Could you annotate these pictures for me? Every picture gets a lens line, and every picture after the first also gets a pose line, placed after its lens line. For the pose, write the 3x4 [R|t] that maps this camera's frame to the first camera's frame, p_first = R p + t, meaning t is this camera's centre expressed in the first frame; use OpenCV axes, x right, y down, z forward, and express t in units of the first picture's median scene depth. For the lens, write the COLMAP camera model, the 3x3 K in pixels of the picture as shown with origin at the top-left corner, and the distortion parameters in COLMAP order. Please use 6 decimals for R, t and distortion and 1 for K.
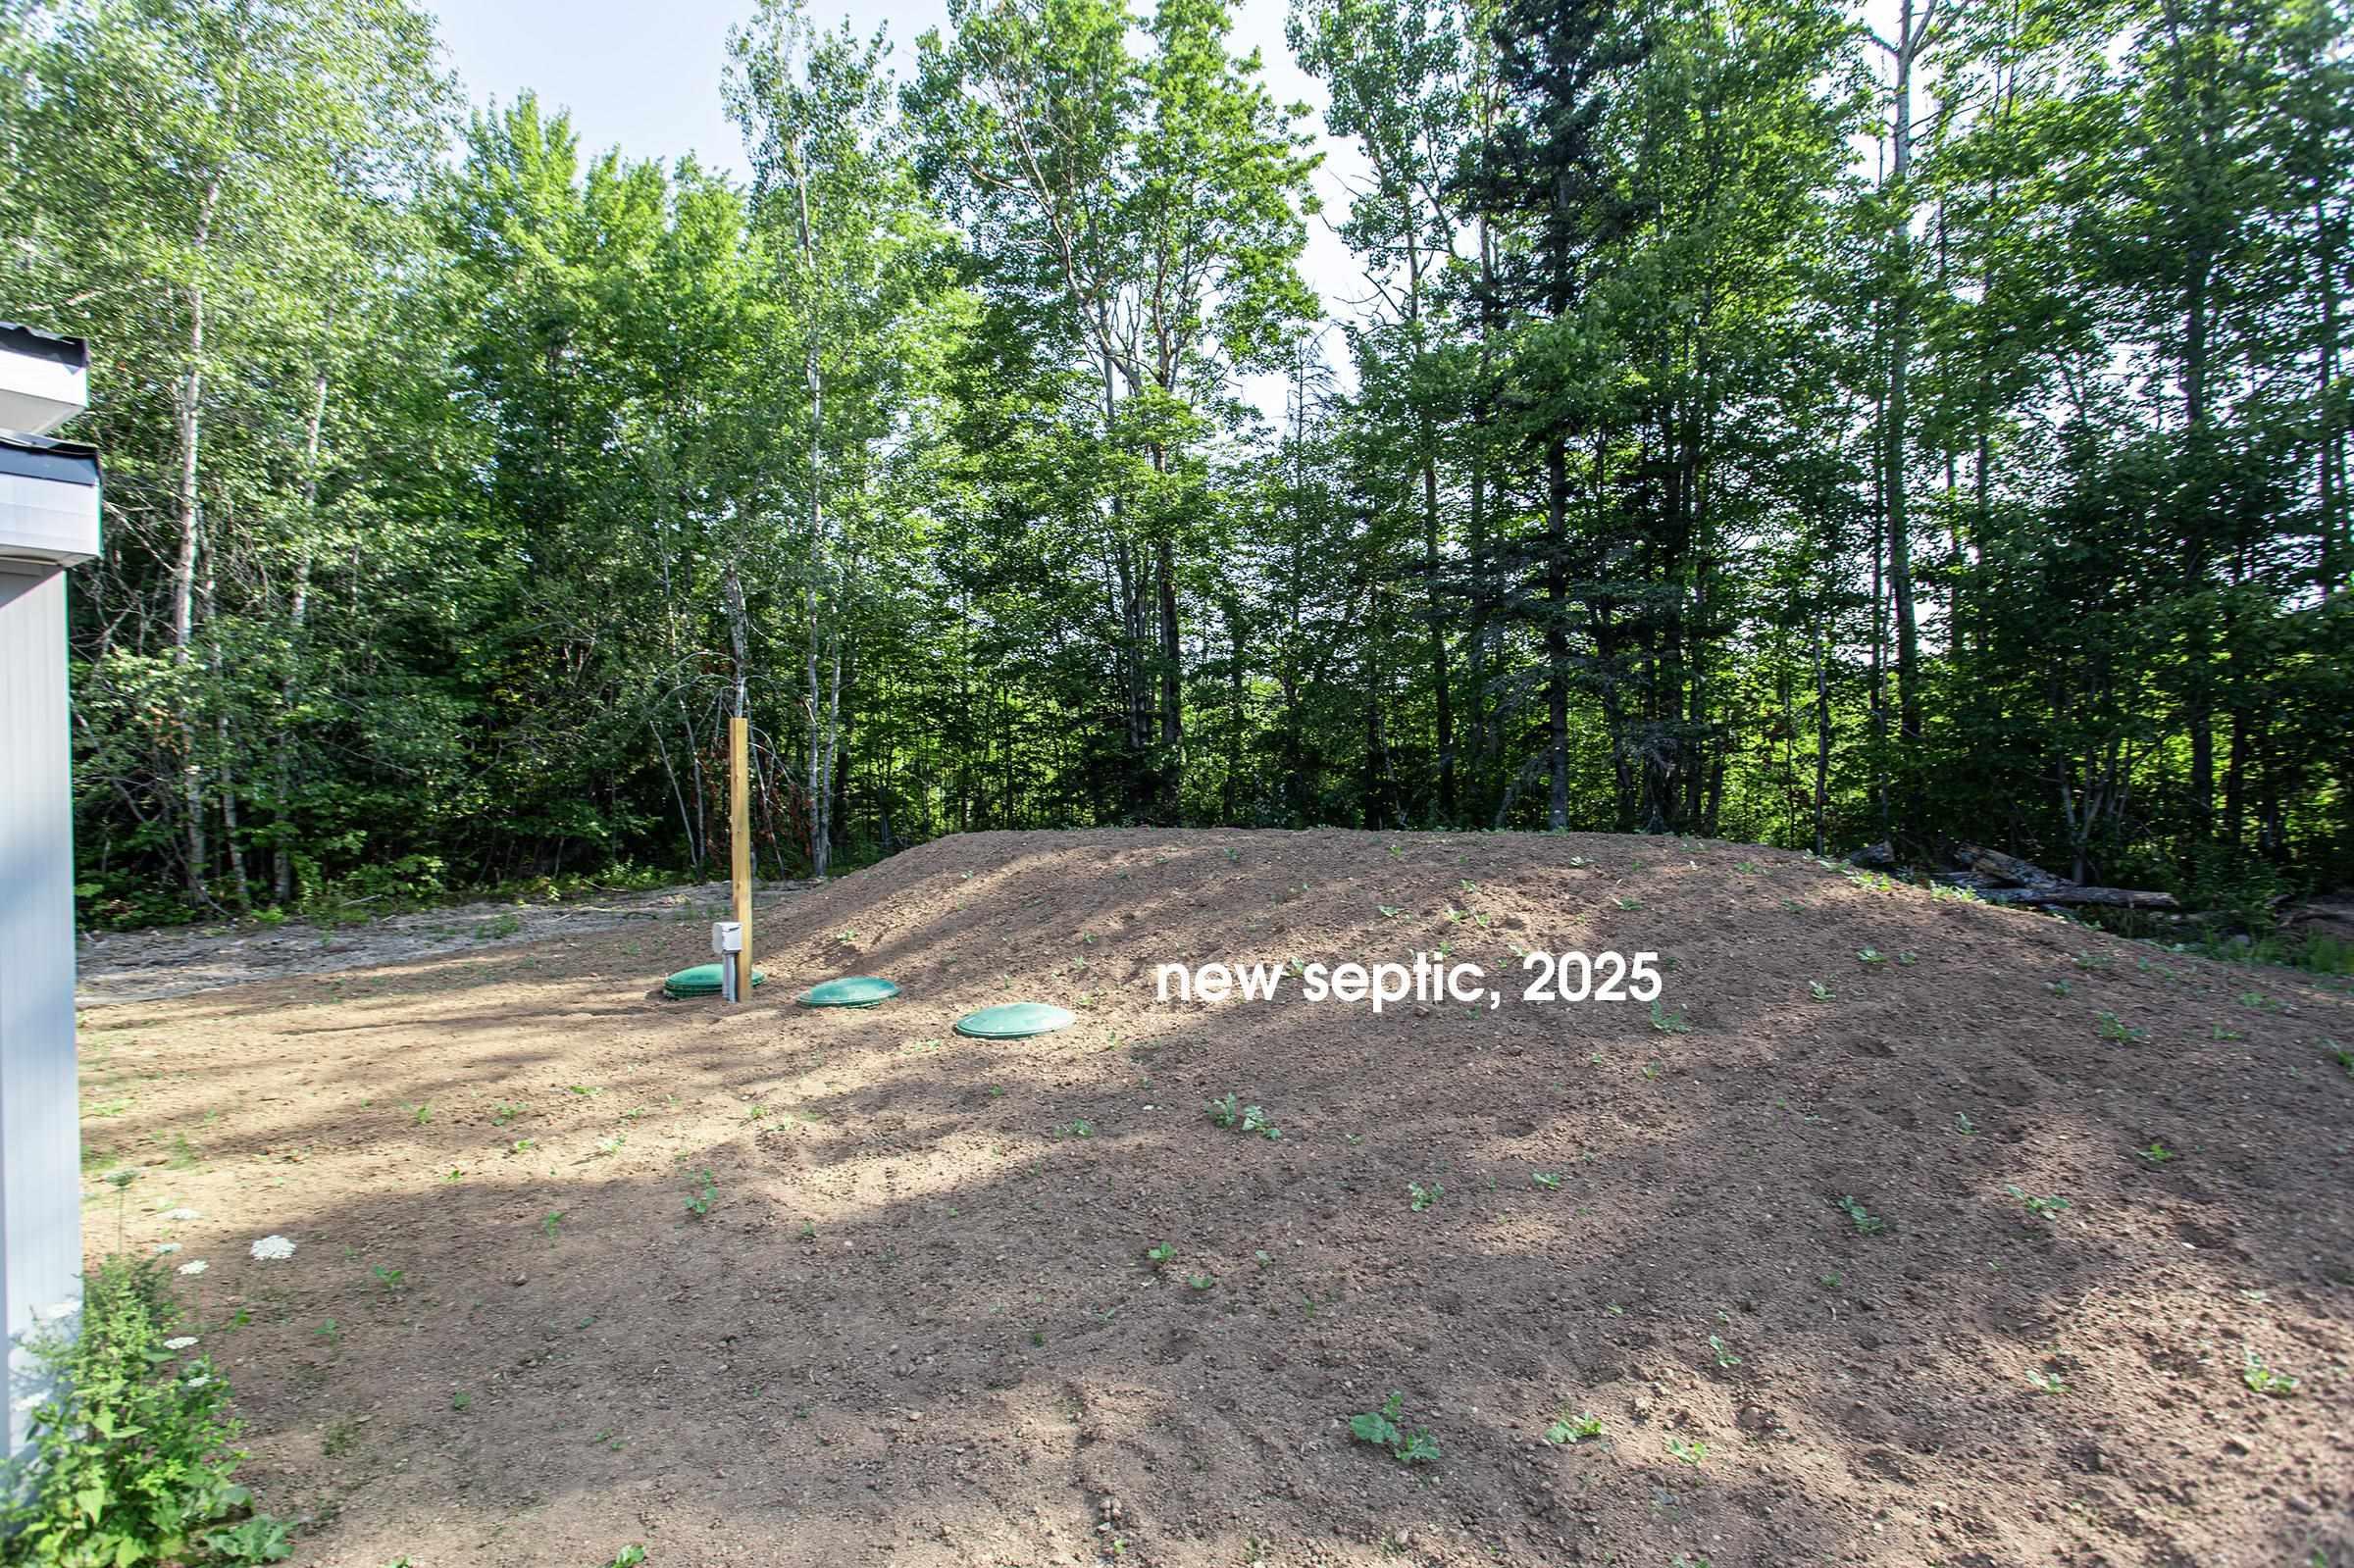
lens RADIAL K [[1138.3, 0, 1191.3], [0, 1138.3, 795.5], [0, 0, 1]] dist [-0.003151, -0.000695]
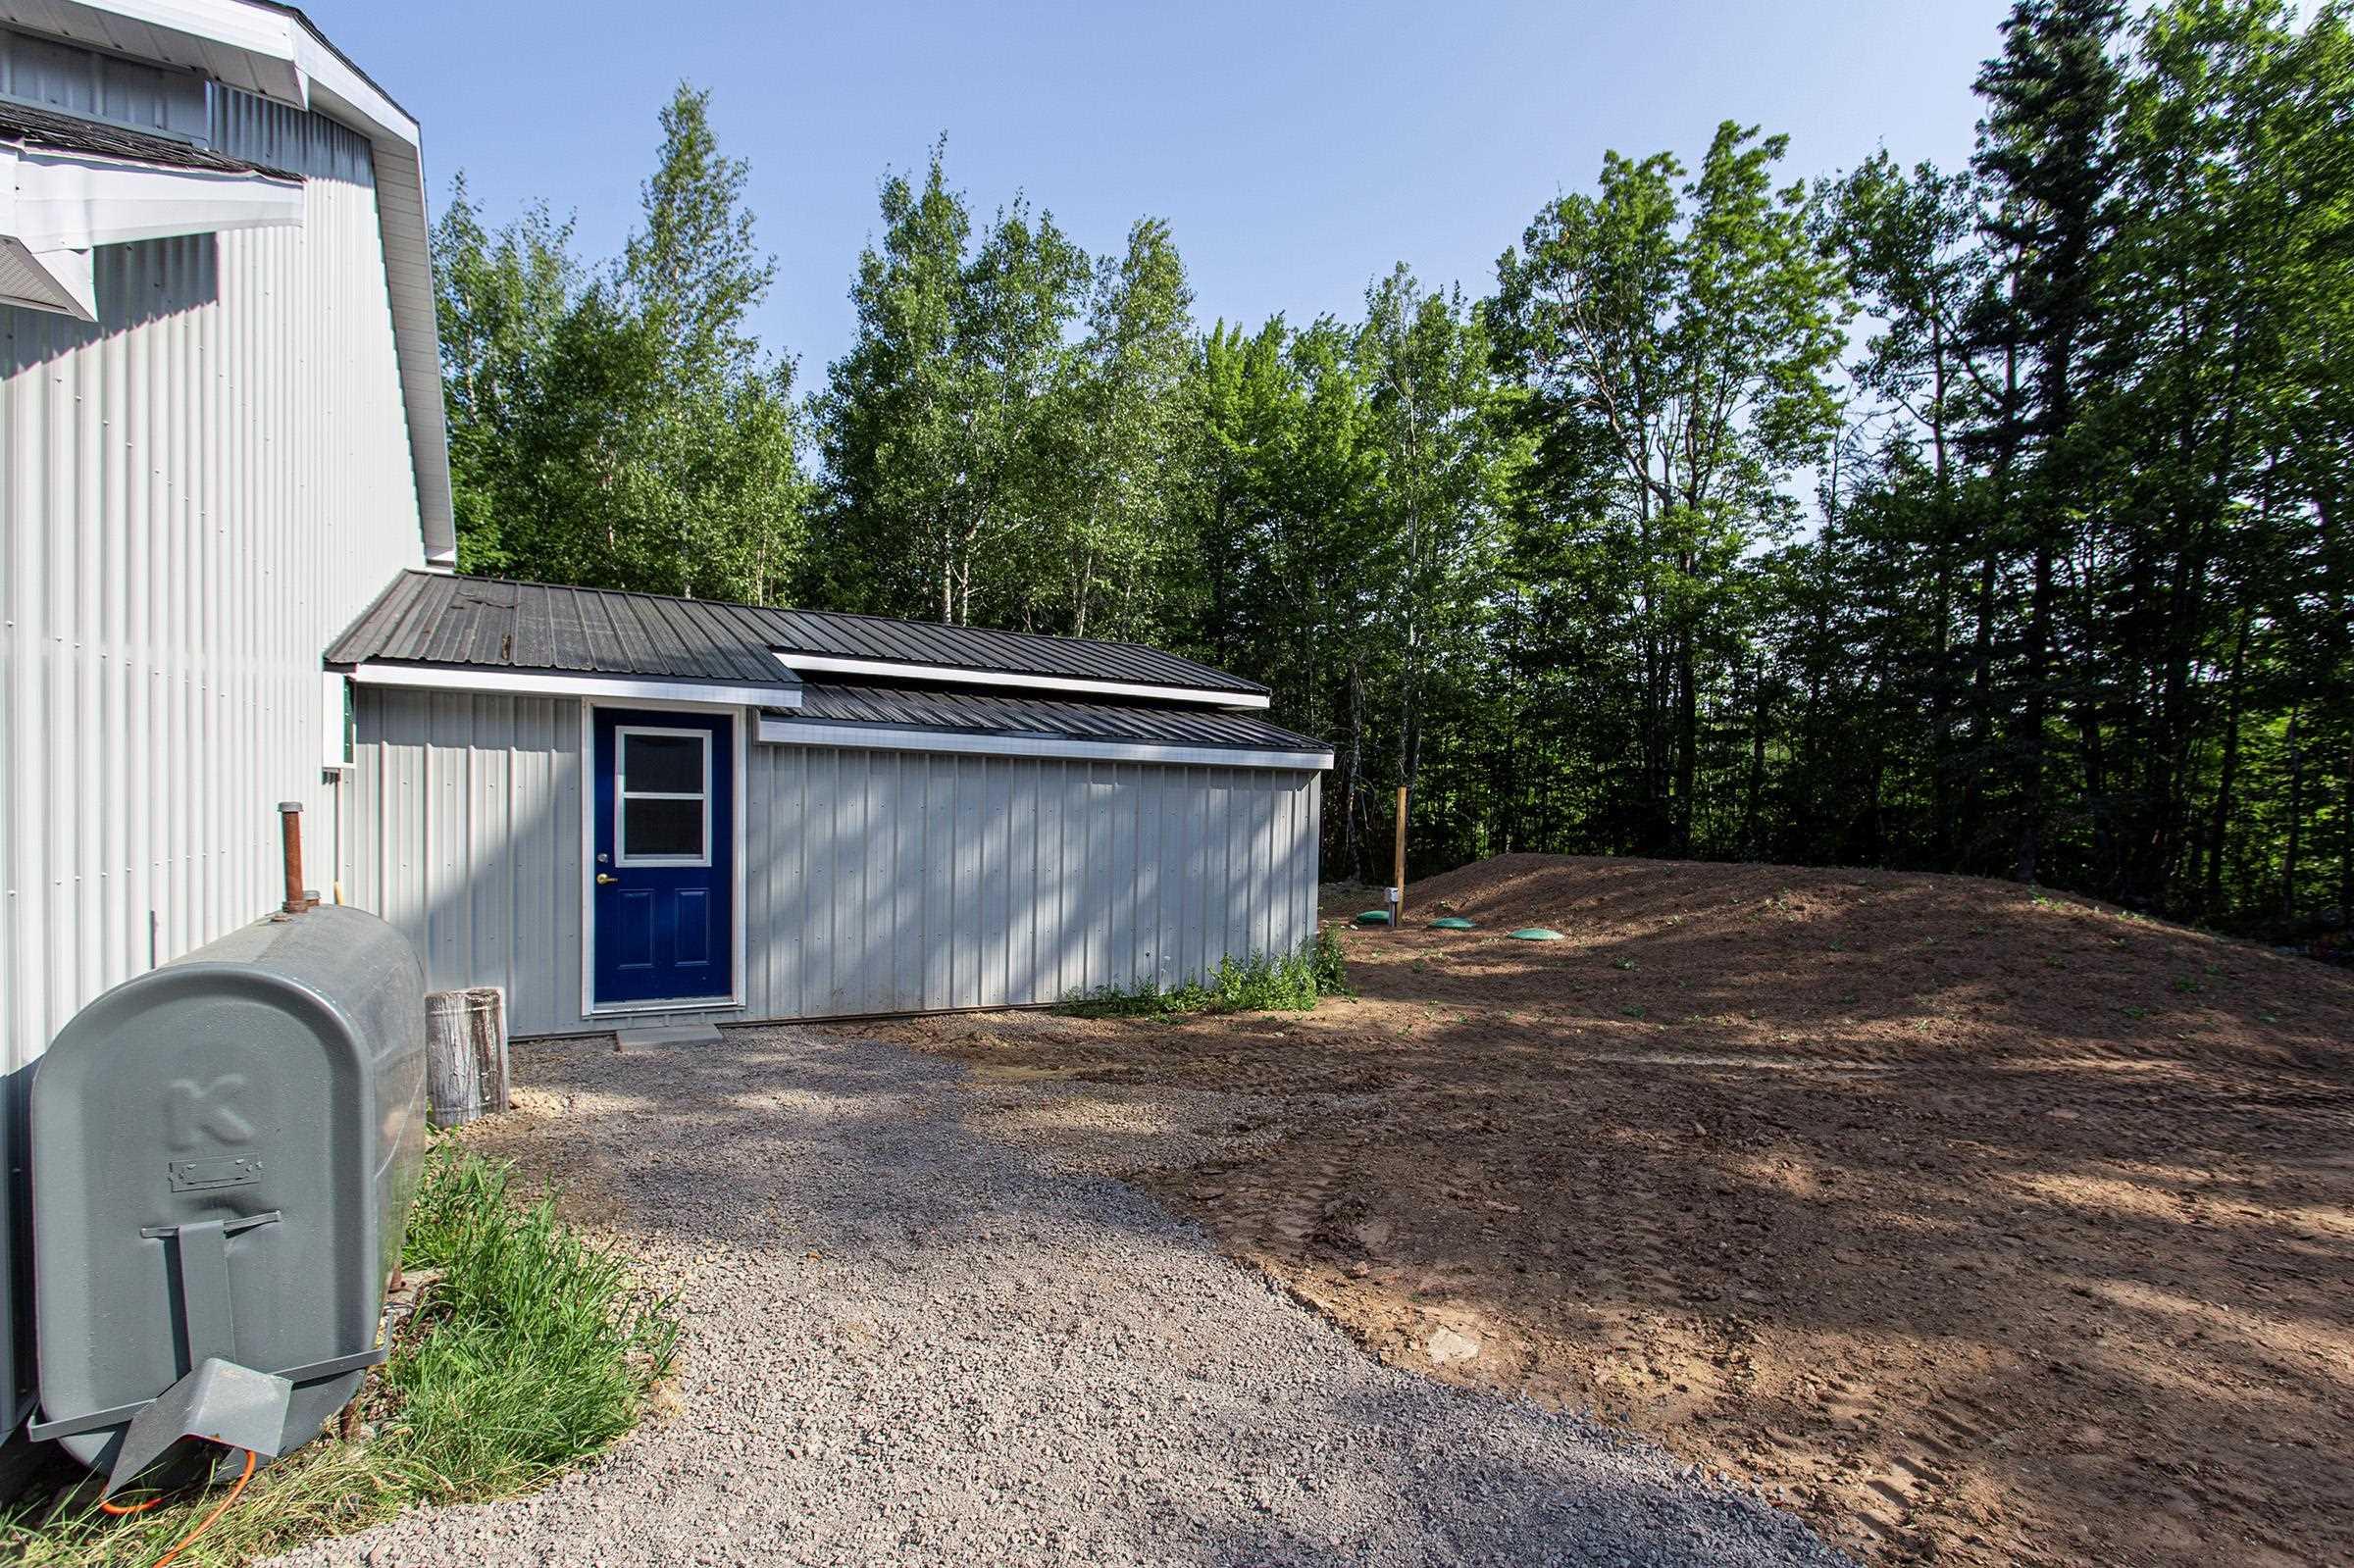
lens RADIAL K [[1138.3, 0, 1191.3], [0, 1138.3, 795.5], [0, 0, 1]] dist [-0.003151, -0.000695]
pose [[0.893987, 0.039869, -0.446315, 0.048940], [-0.052651, 0.998480, -0.016268, -0.000255], [0.444988, 0.038043, 0.894728, -0.279775]]
